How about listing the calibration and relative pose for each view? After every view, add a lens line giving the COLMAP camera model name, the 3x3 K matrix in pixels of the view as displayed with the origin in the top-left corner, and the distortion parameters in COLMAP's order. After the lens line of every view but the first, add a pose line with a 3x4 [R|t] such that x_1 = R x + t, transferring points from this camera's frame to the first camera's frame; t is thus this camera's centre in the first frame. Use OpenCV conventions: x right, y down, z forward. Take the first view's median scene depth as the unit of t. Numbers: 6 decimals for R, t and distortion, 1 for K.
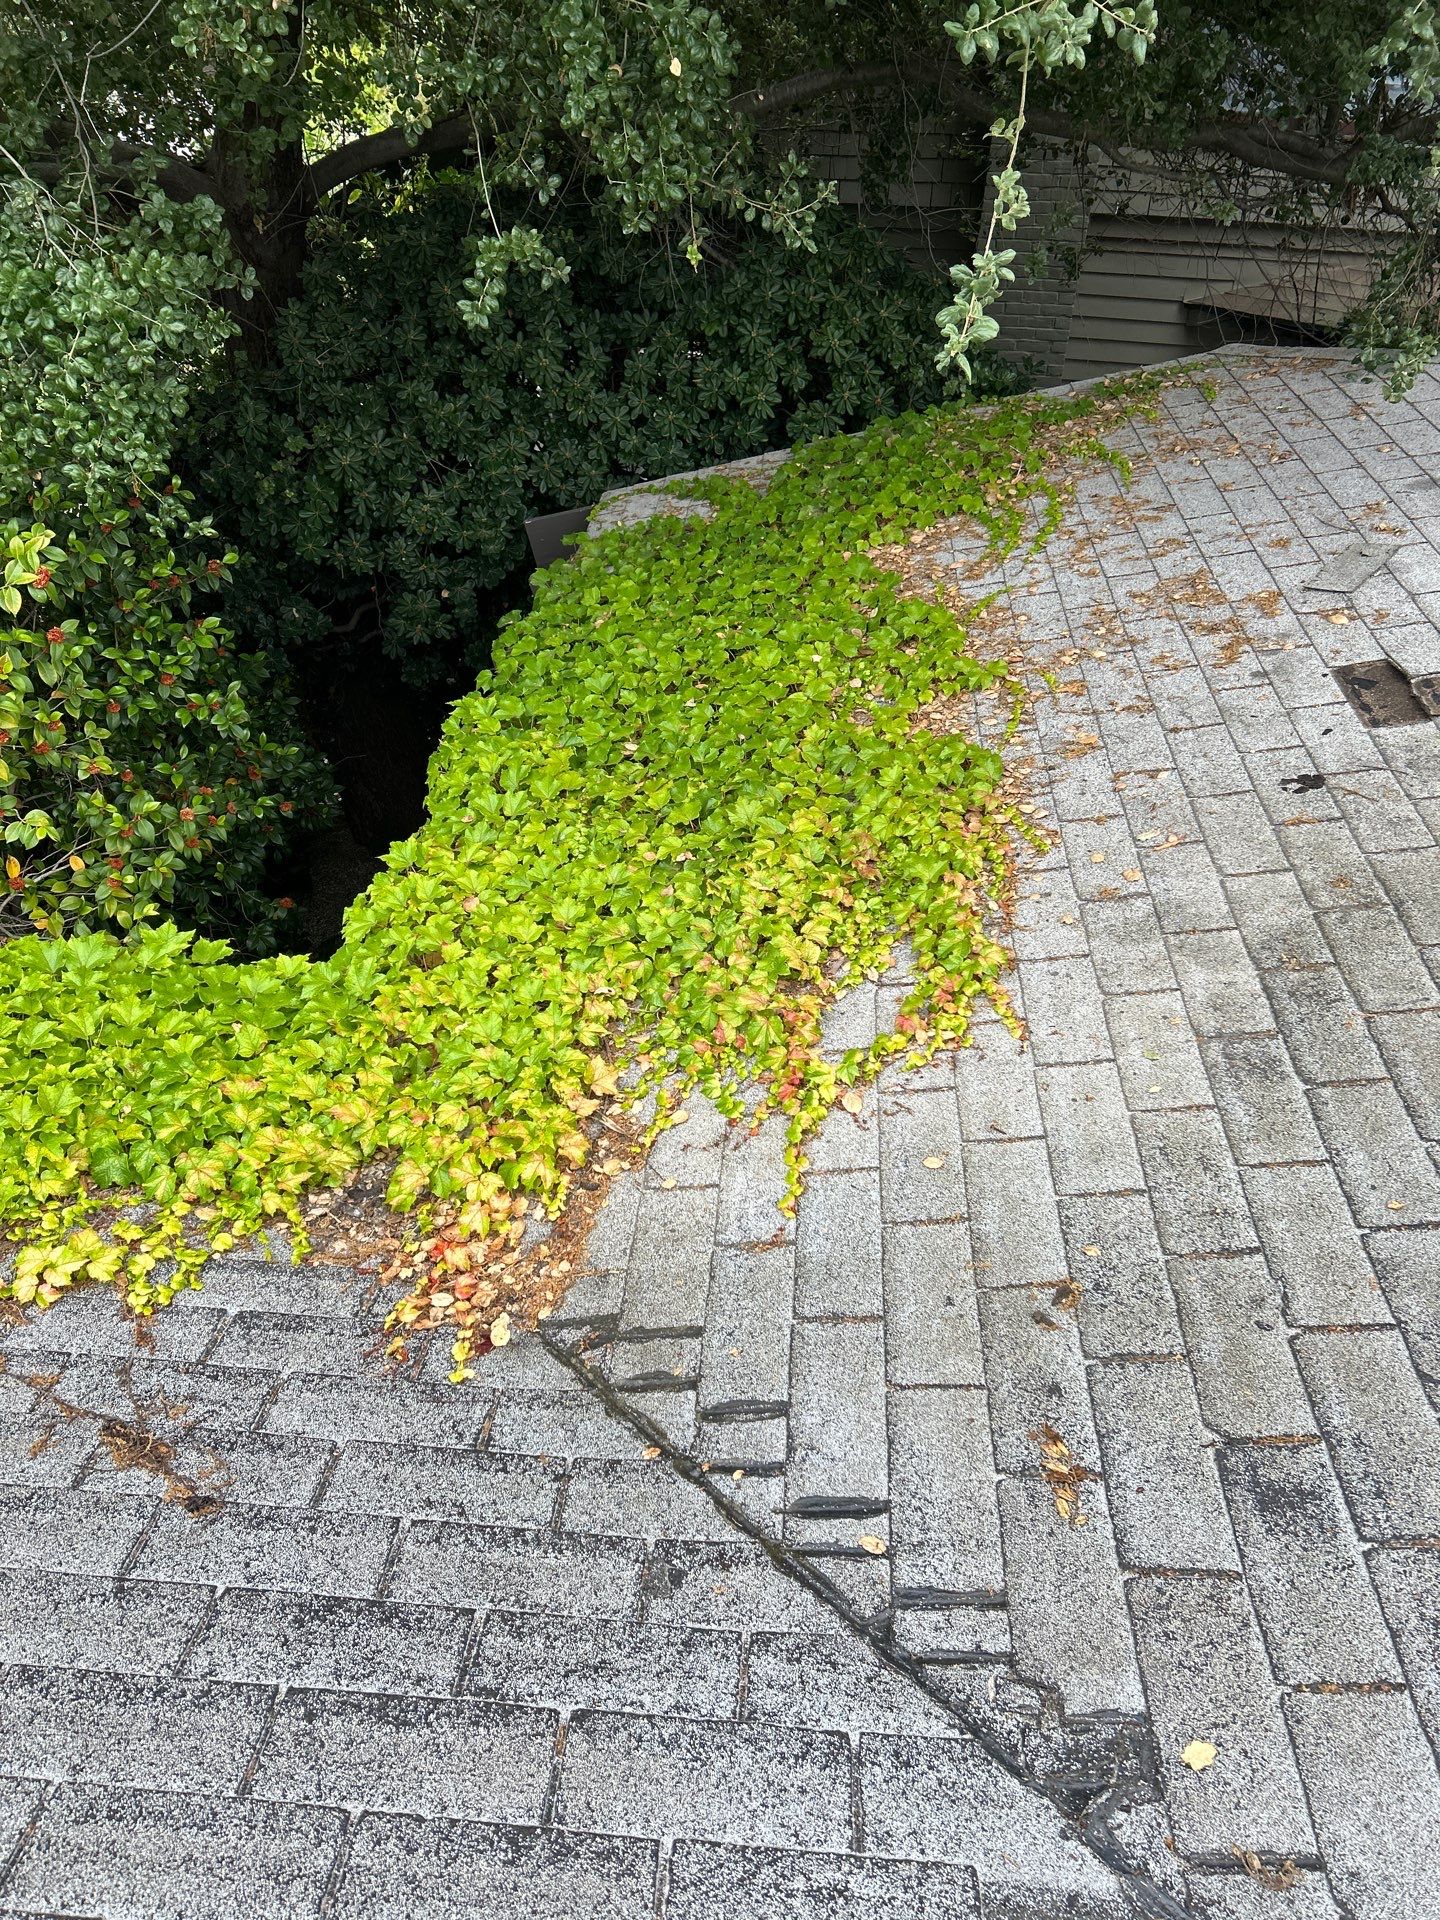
lens RADIAL K [[1440.8, 0, 720.0], [0, 1440.8, 960.0], [0, 0, 1]] dist [0.027736, -0.002456]
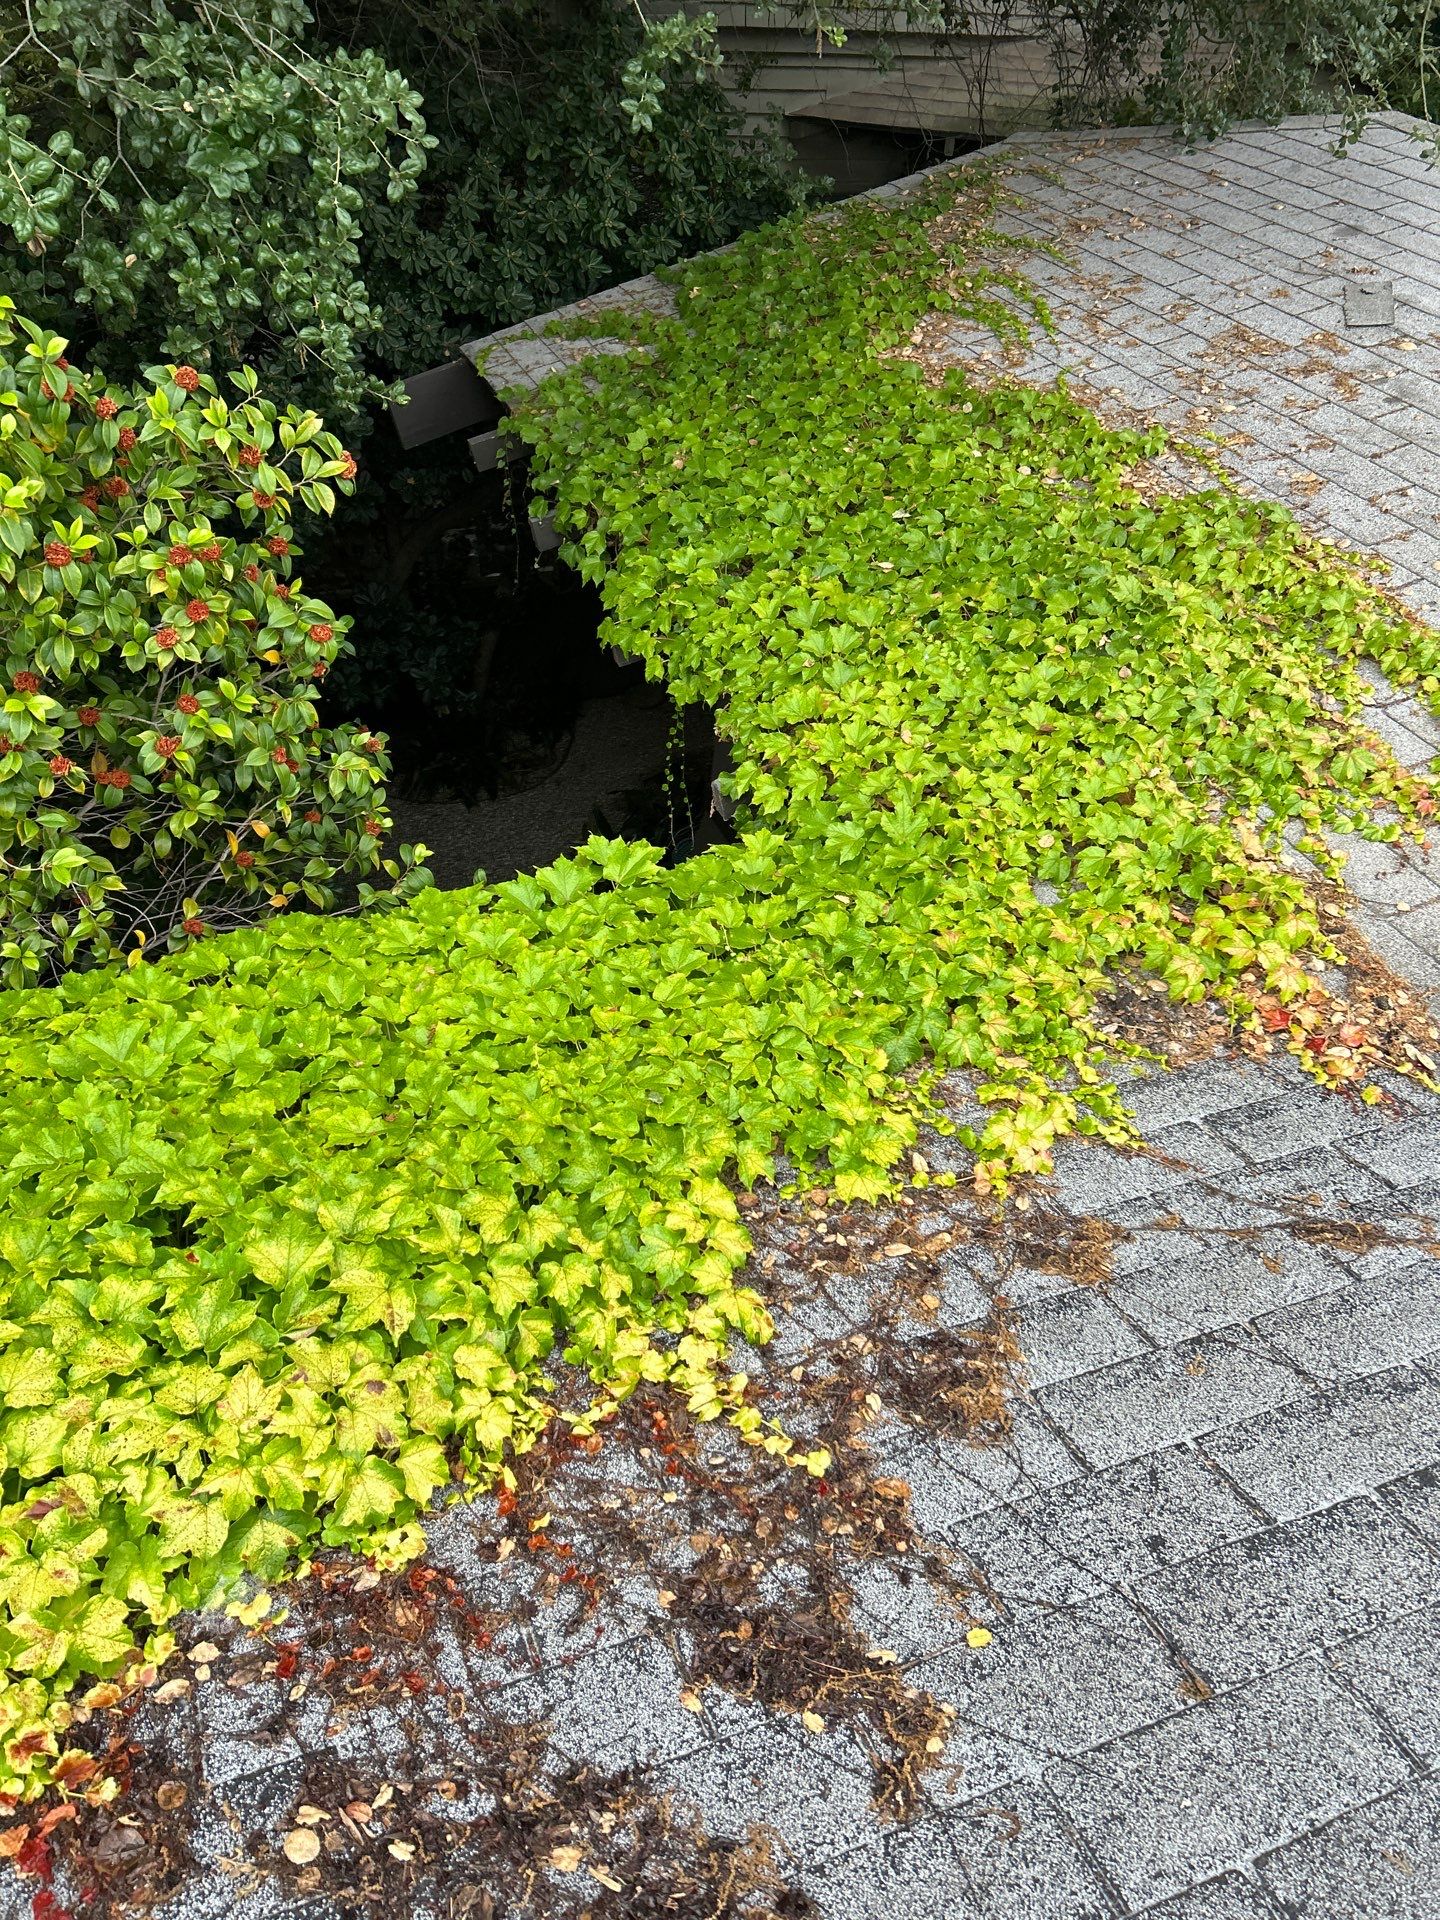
lens RADIAL K [[1440.8, 0, 720.0], [0, 1440.8, 960.0], [0, 0, 1]] dist [0.027736, -0.002456]
pose [[0.900318, -0.262798, 0.346936, -0.618243], [0.234743, 0.964449, 0.121382, -0.038828], [-0.366501, -0.027842, 0.930001, 0.134548]]
